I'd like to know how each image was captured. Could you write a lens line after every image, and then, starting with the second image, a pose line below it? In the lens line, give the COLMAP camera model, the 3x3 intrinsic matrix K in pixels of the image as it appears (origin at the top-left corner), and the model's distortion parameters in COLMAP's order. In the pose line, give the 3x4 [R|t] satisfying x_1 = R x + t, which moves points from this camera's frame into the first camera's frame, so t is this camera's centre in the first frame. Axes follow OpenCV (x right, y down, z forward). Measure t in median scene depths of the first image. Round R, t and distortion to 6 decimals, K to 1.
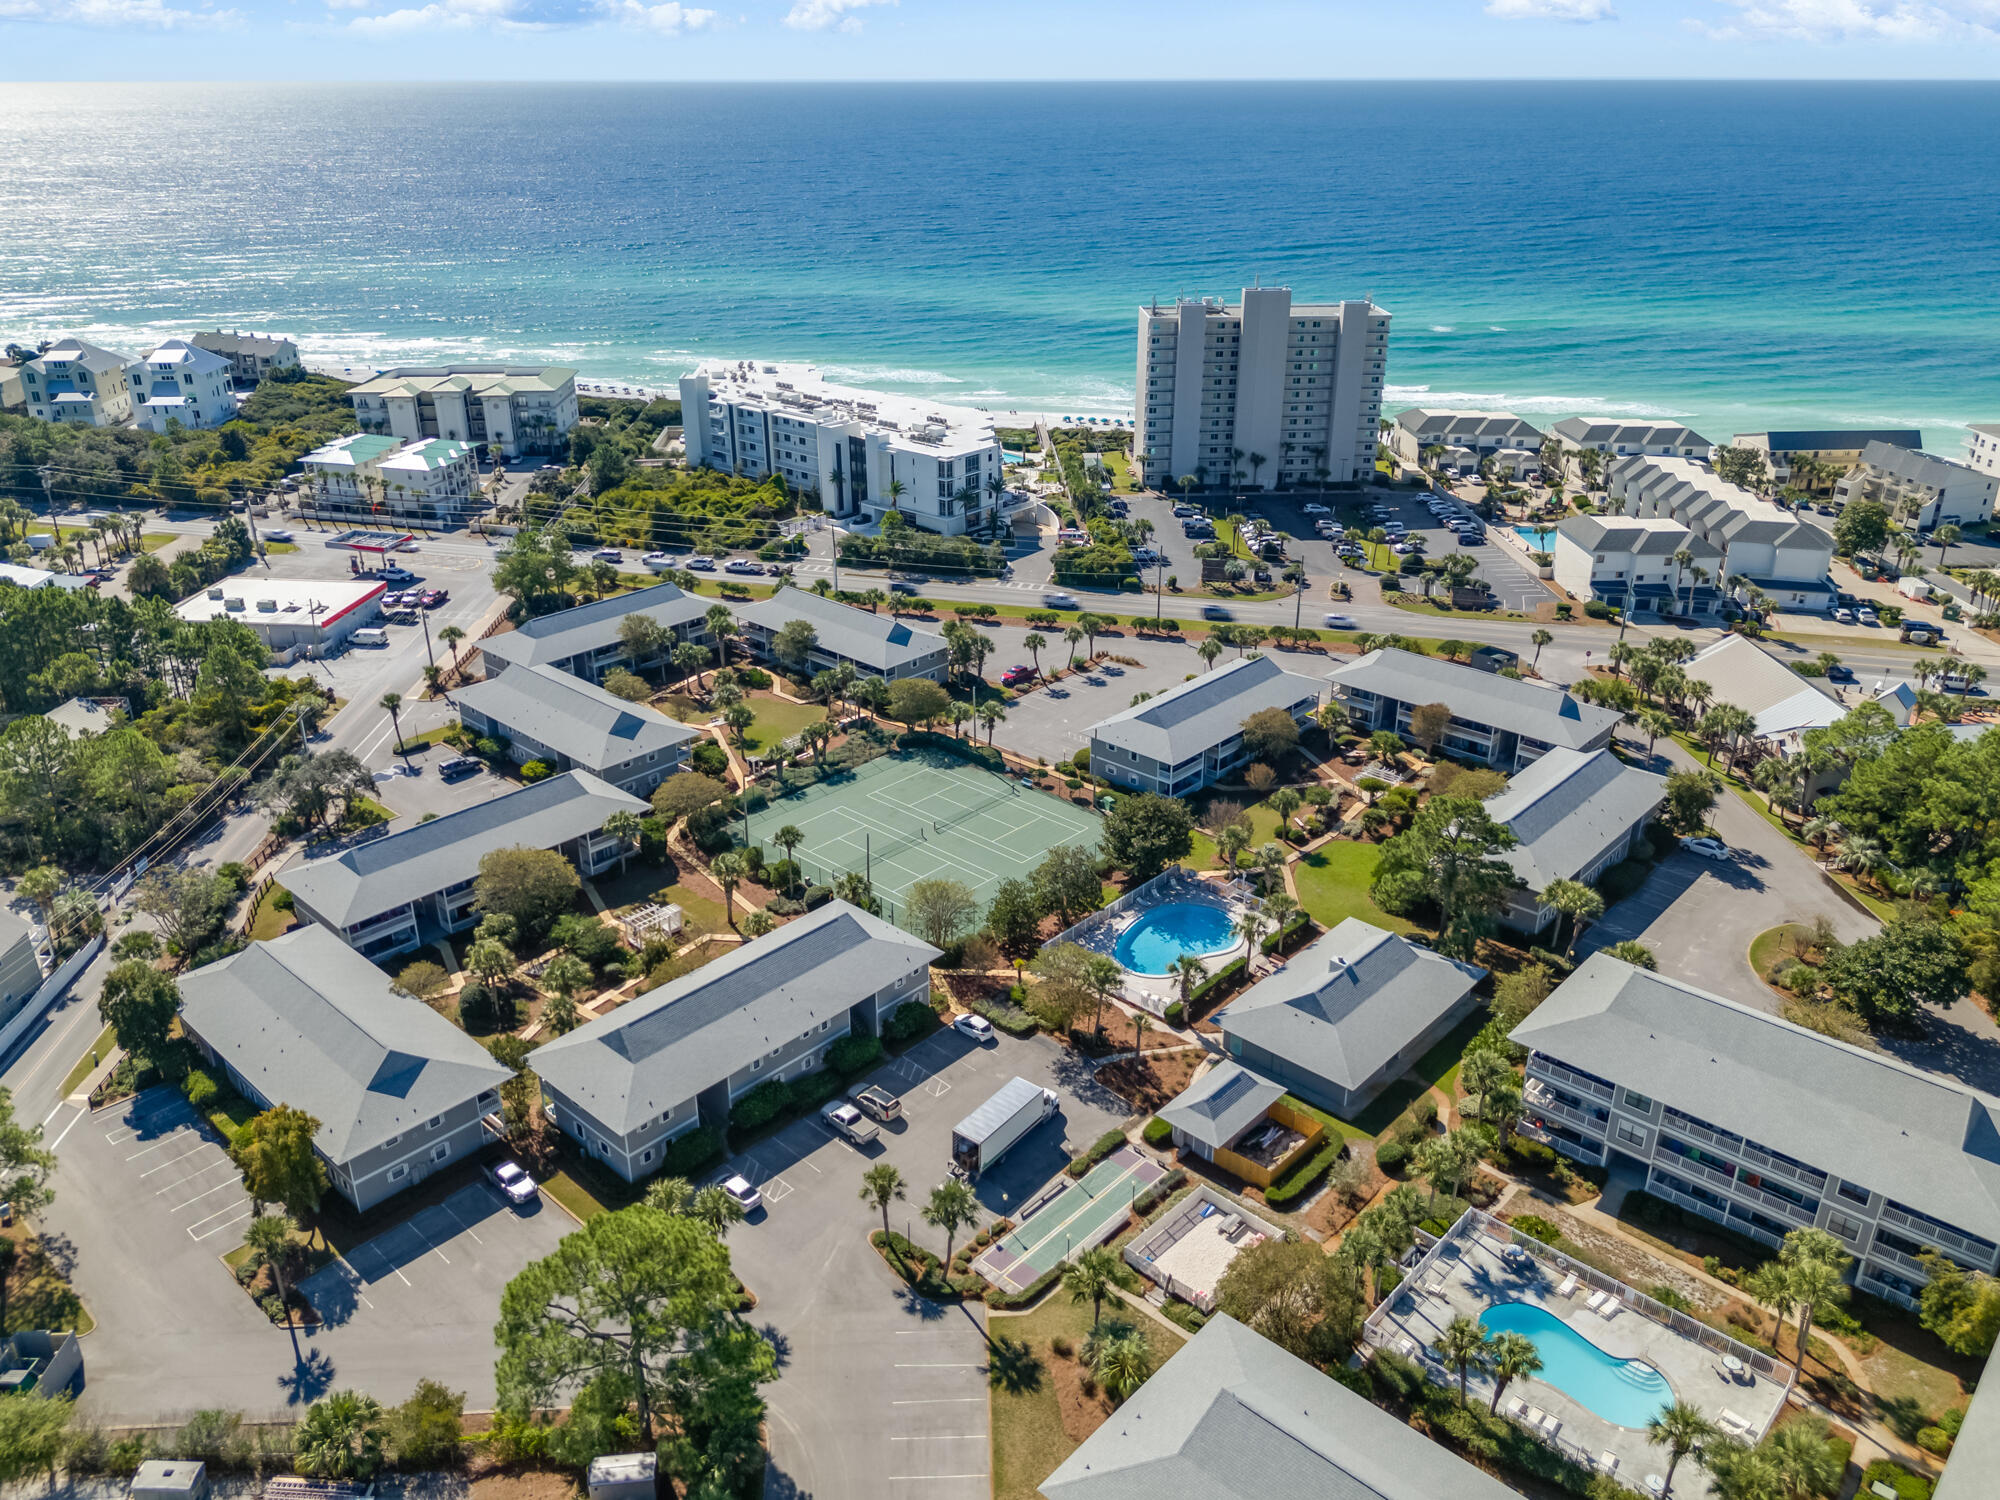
lens RADIAL K [[1467.1, 0, 991.4], [0, 1467.1, 796.4], [0, 0, 1]] dist [0.058685, -0.085198]
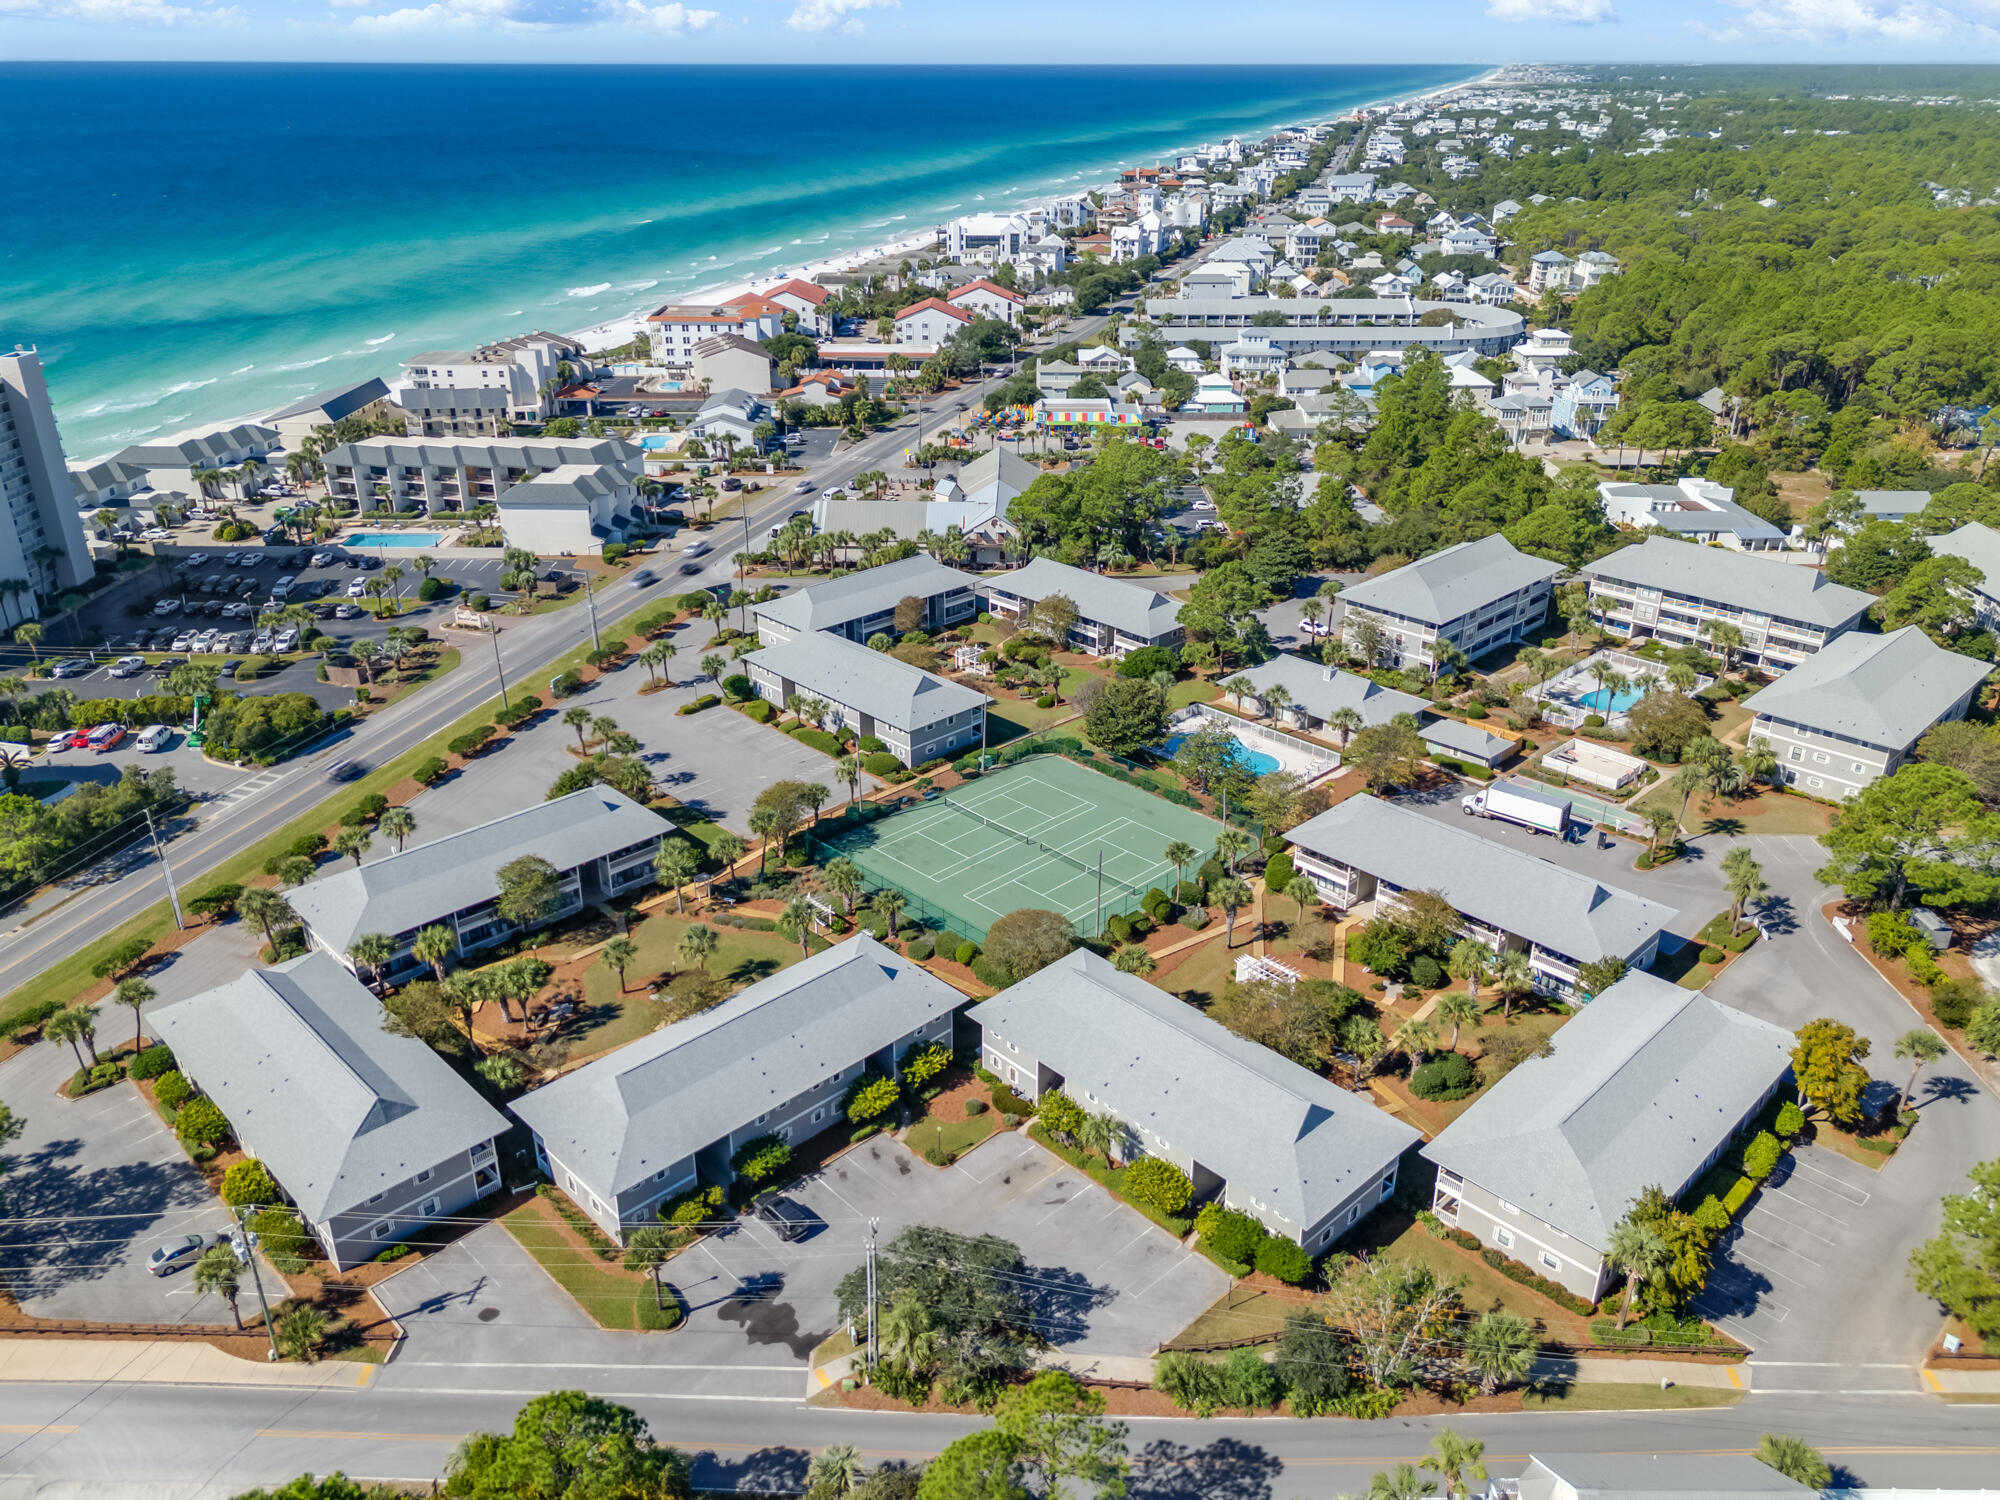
lens RADIAL K [[1467.5, 0, 1005.1], [0, 1467.5, 757.8], [0, 0, 1]] dist [0.079029, -0.104172]
pose [[0.051383, -0.426506, 0.903024, -0.615828], [0.438902, 0.821859, 0.363197, -0.264765], [-0.897064, 0.377677, 0.229424, 0.531480]]
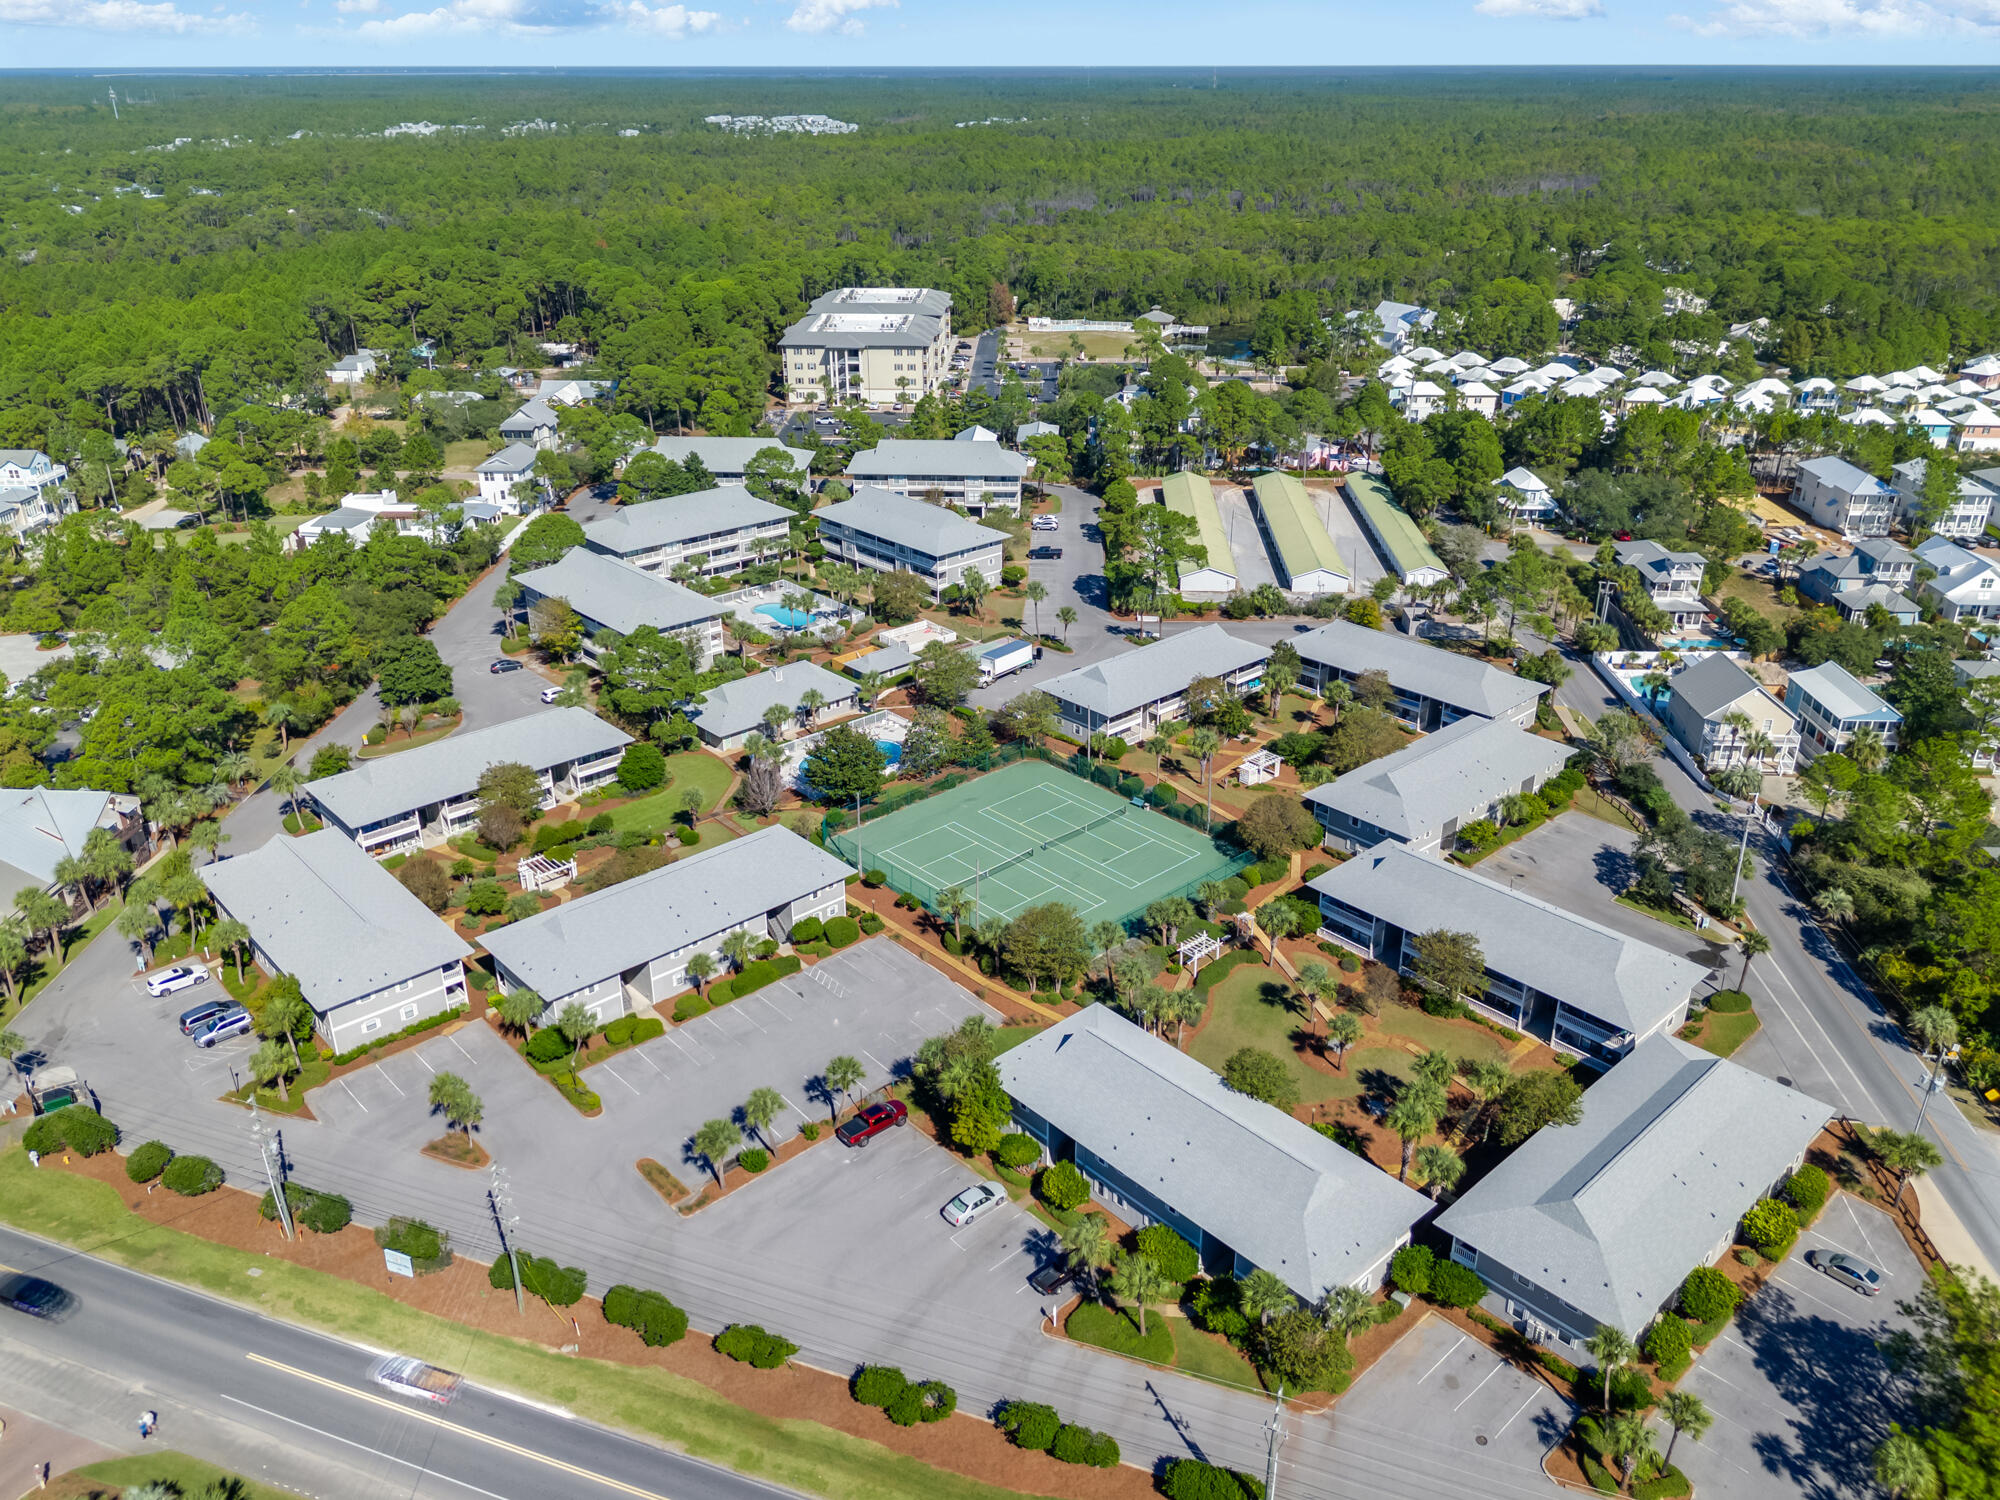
lens RADIAL K [[1500.5, 0, 1000.0], [0, 1500.5, 750.0], [0, 0, 1]] dist [0.061271, -0.086268]
pose [[-0.996575, -0.033518, 0.075597, -0.062868], [0.037165, 0.635107, 0.771529, -0.556820], [-0.073873, 0.771696, -0.631686, 1.096419]]
